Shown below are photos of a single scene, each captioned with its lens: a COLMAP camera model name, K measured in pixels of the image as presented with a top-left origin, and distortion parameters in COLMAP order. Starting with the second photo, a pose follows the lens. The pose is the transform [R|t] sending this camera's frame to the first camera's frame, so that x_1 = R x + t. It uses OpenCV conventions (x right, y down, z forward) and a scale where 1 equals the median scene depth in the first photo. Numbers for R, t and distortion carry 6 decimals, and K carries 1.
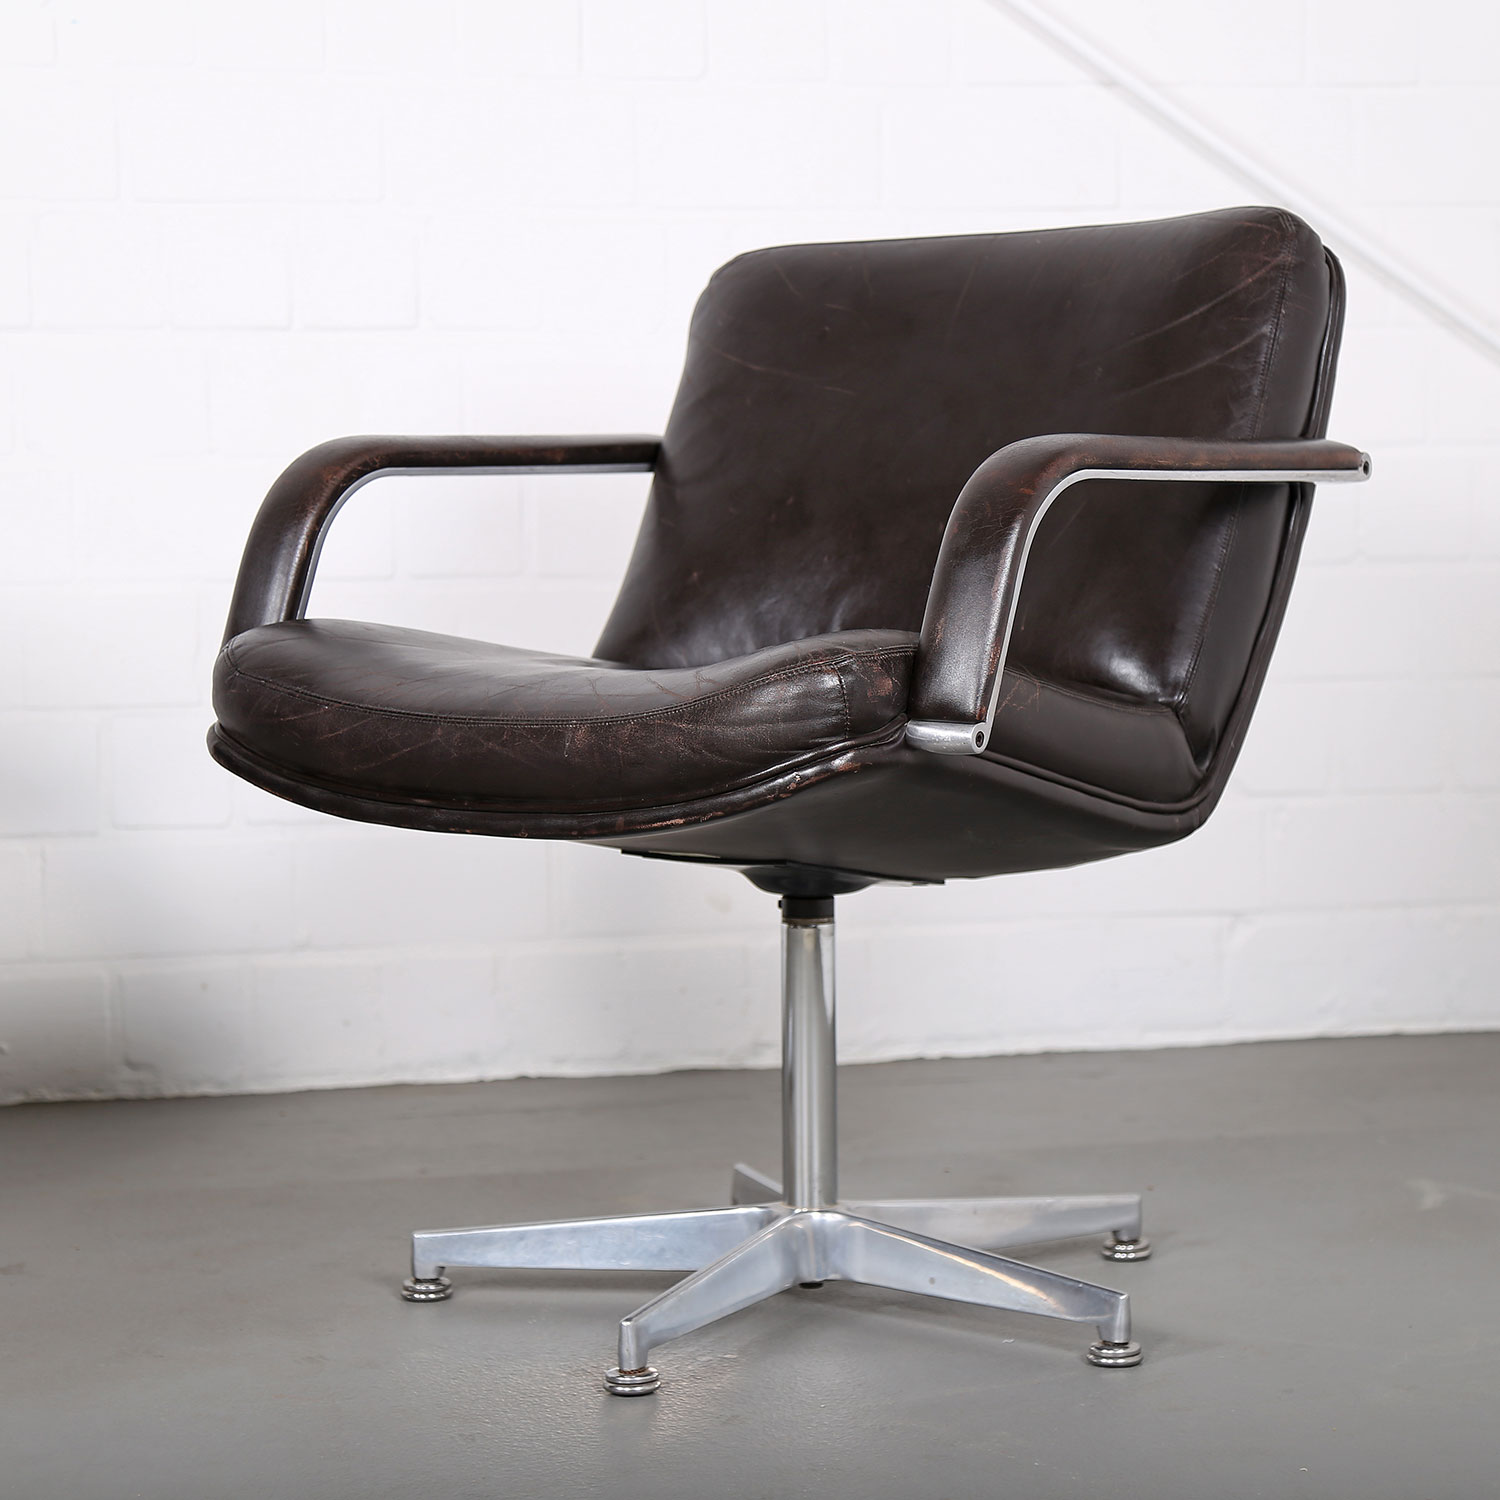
lens RADIAL K [[3935.1, 0, 874.4], [0, 3935.1, 743.6], [0, 0, 1]] dist [0.247899, 0.000000]
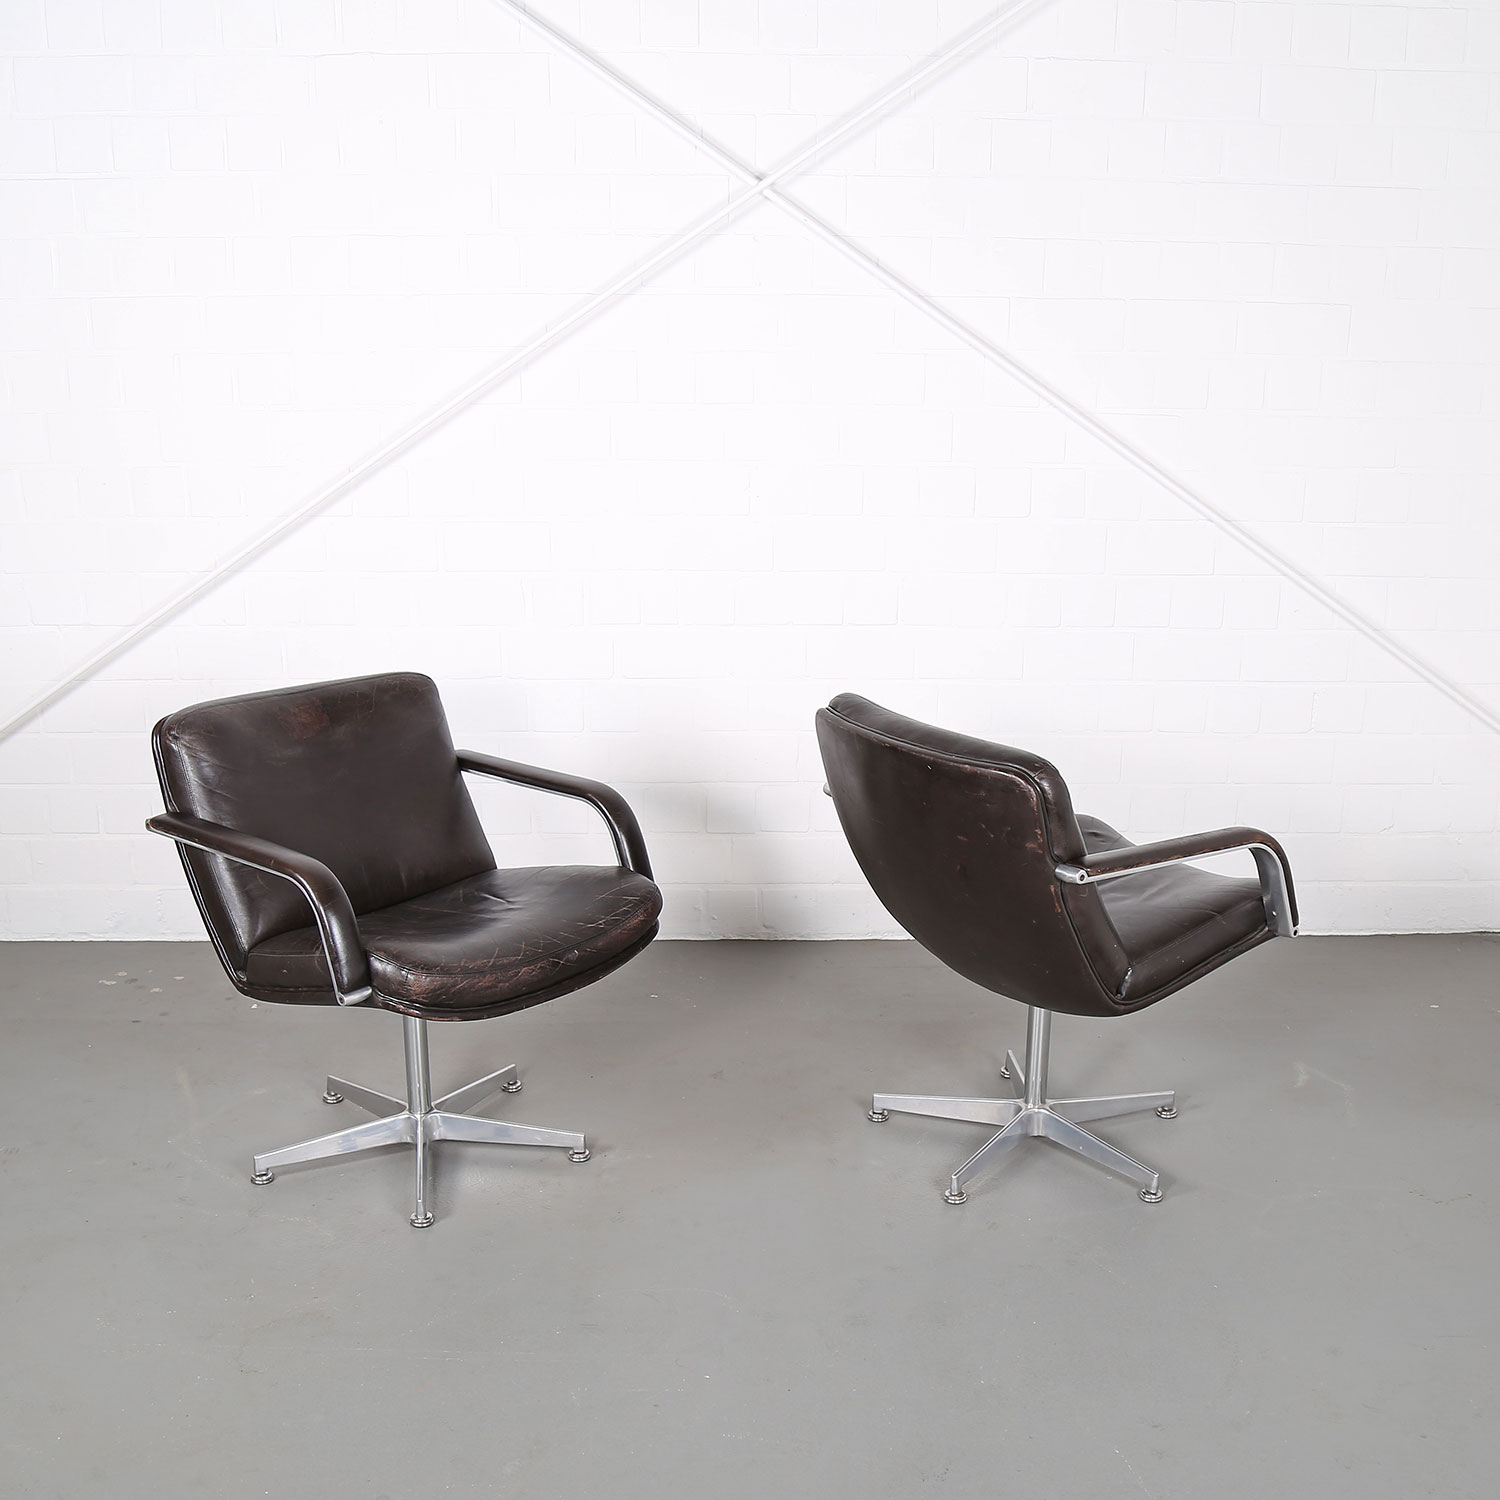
lens RADIAL K [[1860.3, 0, 787.7], [0, 1860.3, 856.5], [0, 0, 1]] dist [-0.096438, 0.000000]
pose [[0.983895, 0.070886, -0.164093, 0.010957], [-0.033253, 0.974567, 0.221617, -0.281424], [0.175629, -0.212591, 0.961228, -0.095533]]
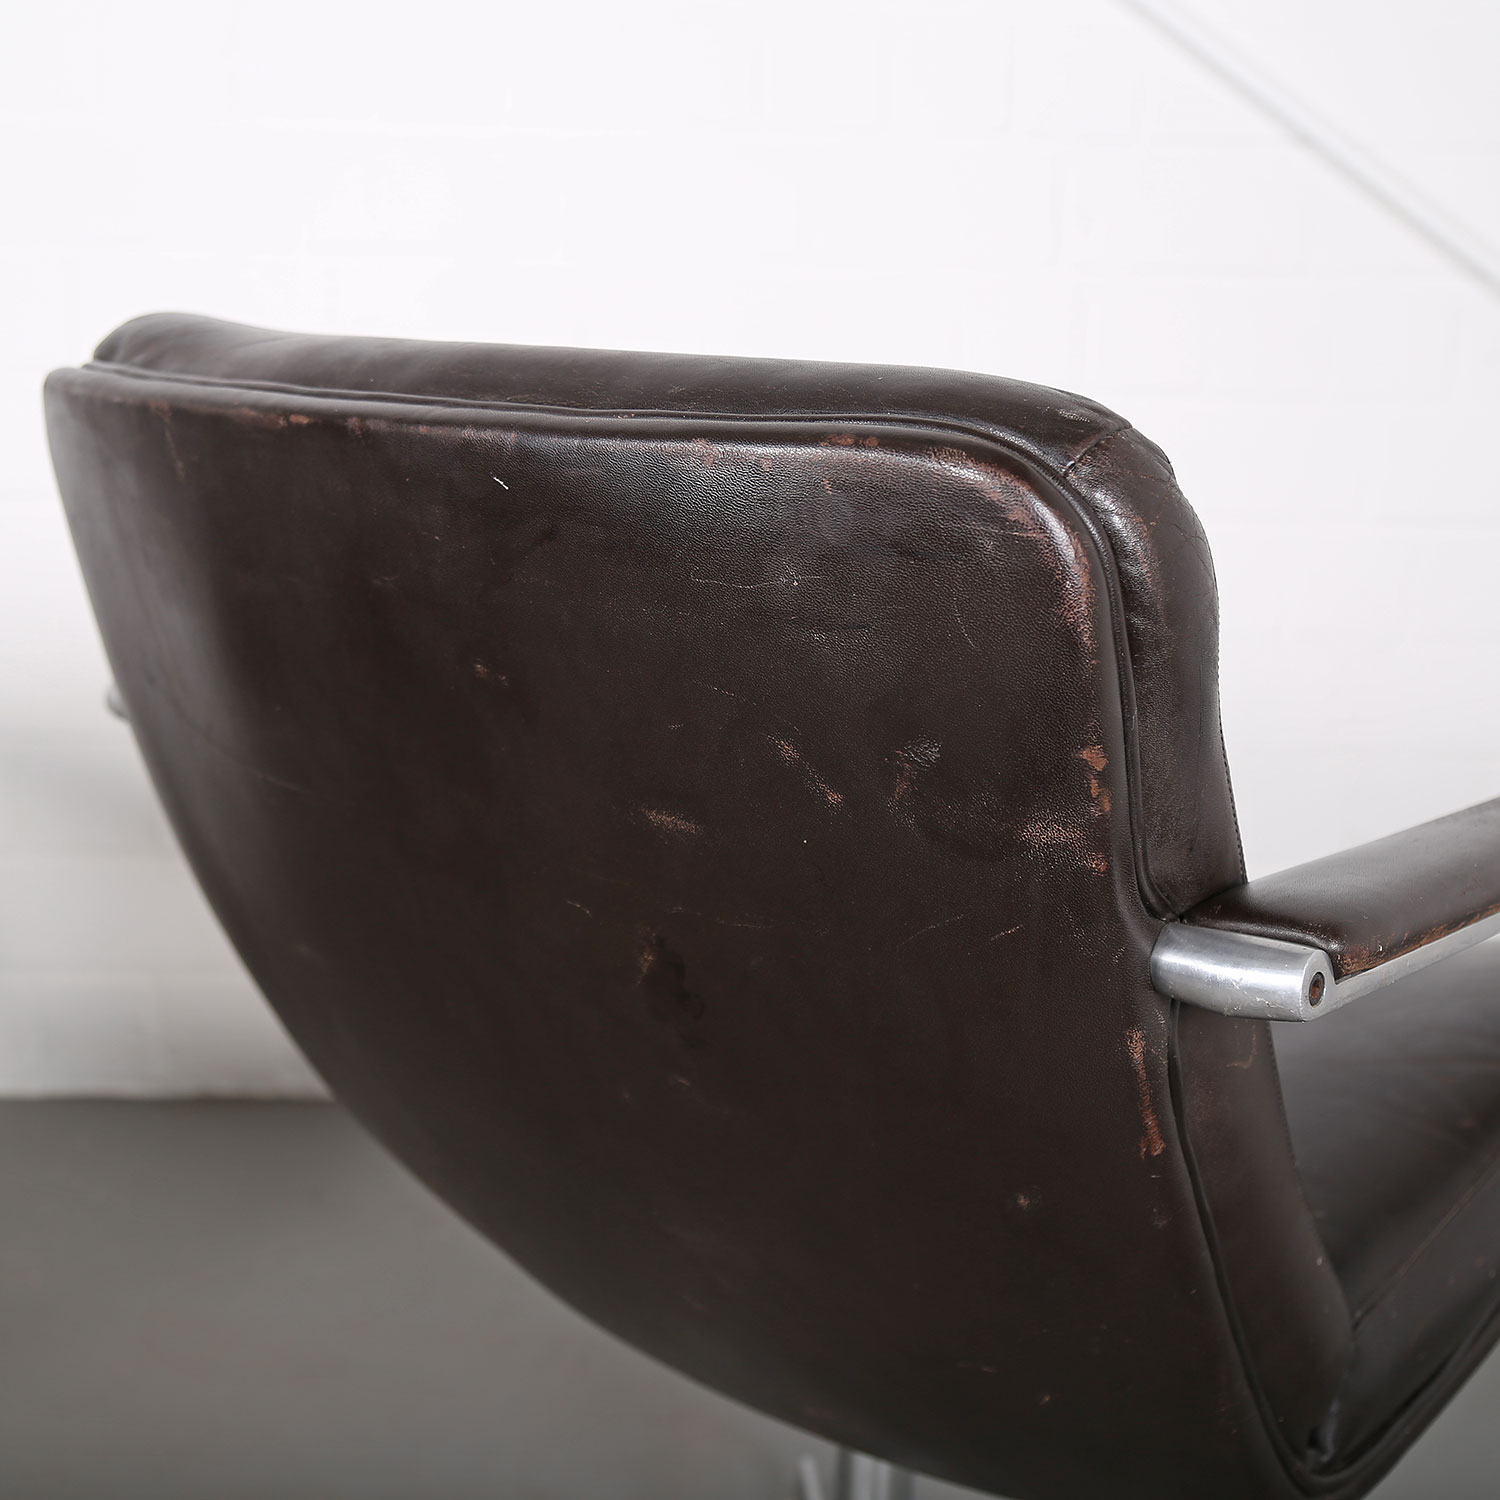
lens RADIAL K [[2003.2, 0, 743.6], [0, 2003.2, 742.1], [0, 0, 1]] dist [-0.043482, 0.000000]
pose [[0.997928, 0.027020, 0.058393, -0.065981], [-0.034629, 0.990444, 0.133496, -0.112956], [-0.054228, -0.135241, 0.989328, 0.657299]]
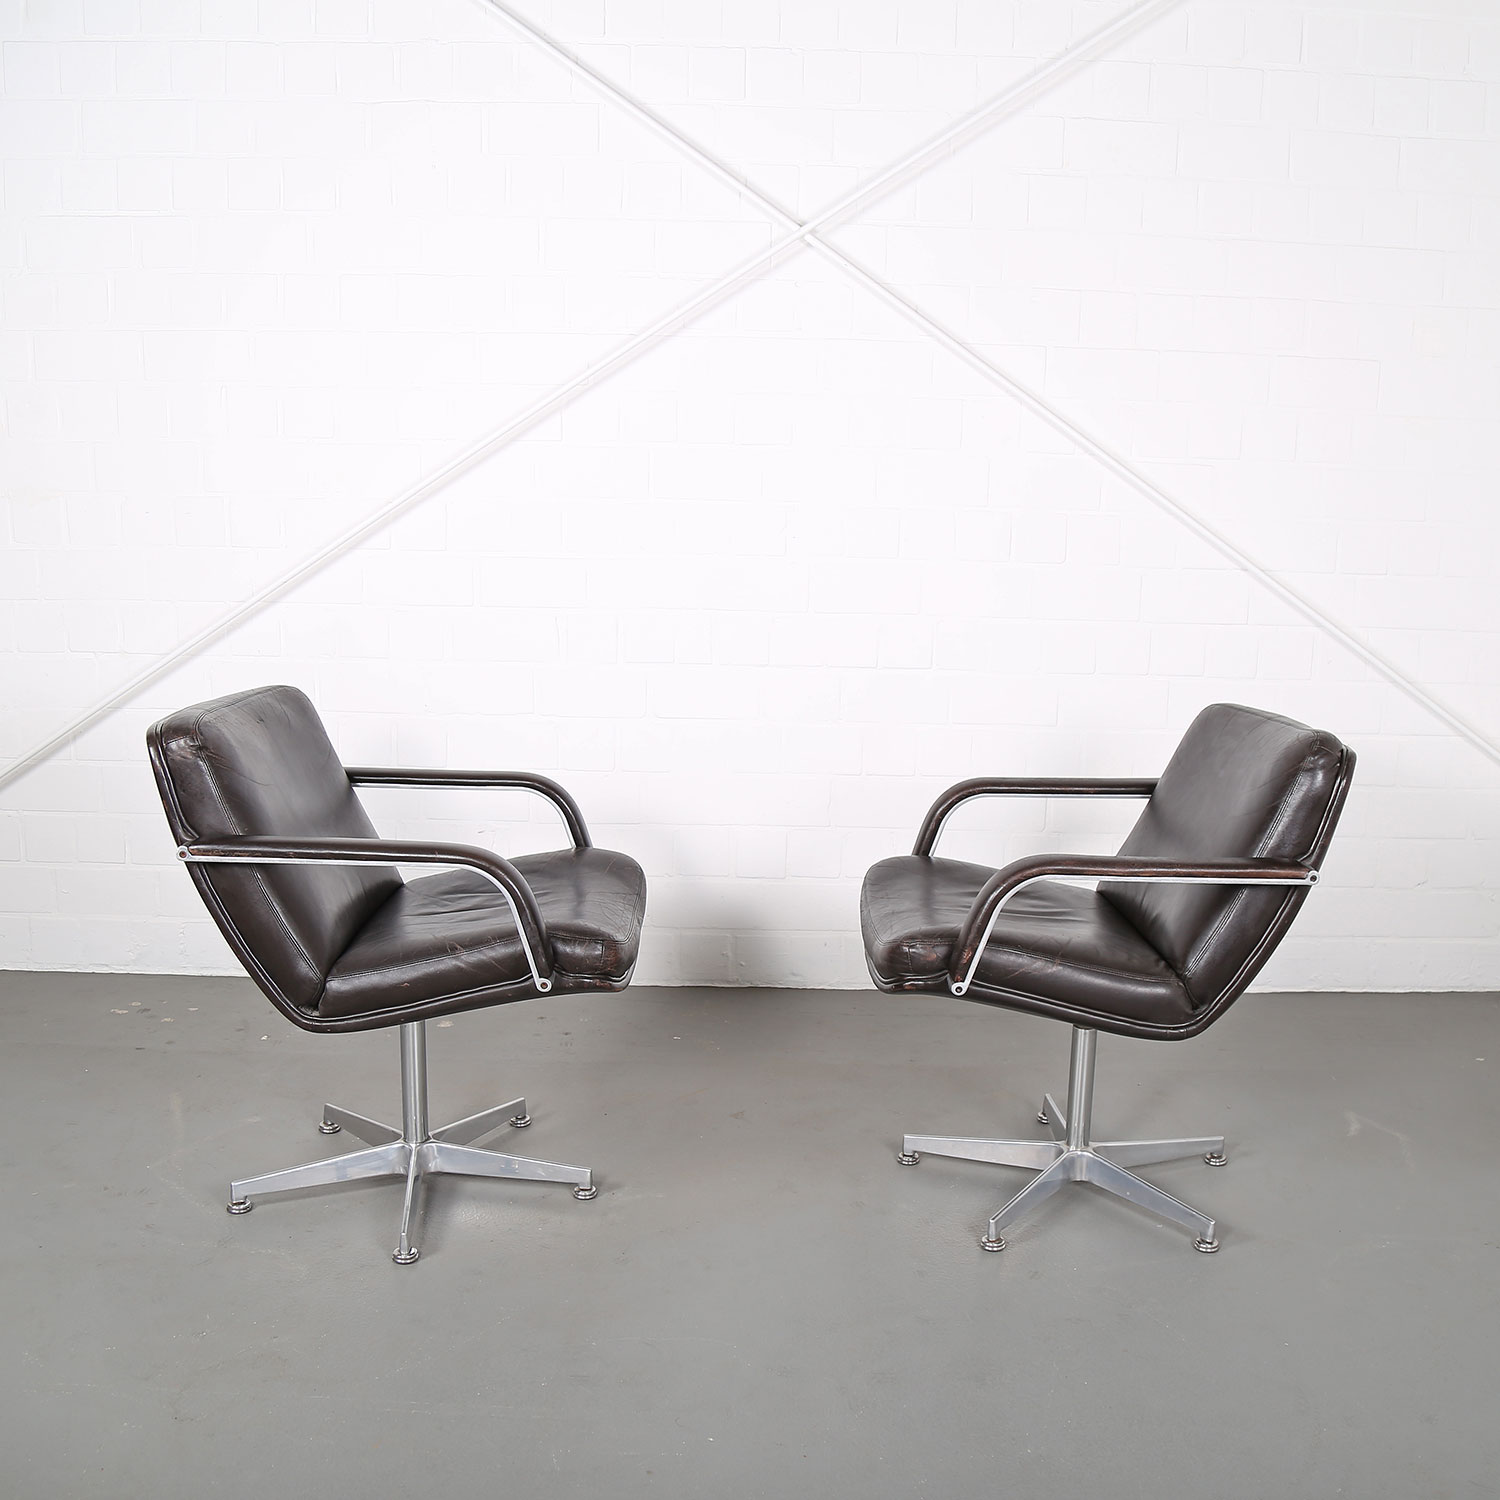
lens RADIAL K [[1633.3, 0, 824.0], [0, 1633.3, 778.0], [0, 0, 1]] dist [-0.099493, 0.000000]
pose [[0.982795, 0.068292, -0.171608, -0.013607], [-0.051125, 0.993414, 0.102541, -0.181757], [0.177480, -0.092003, 0.979814, 0.080877]]
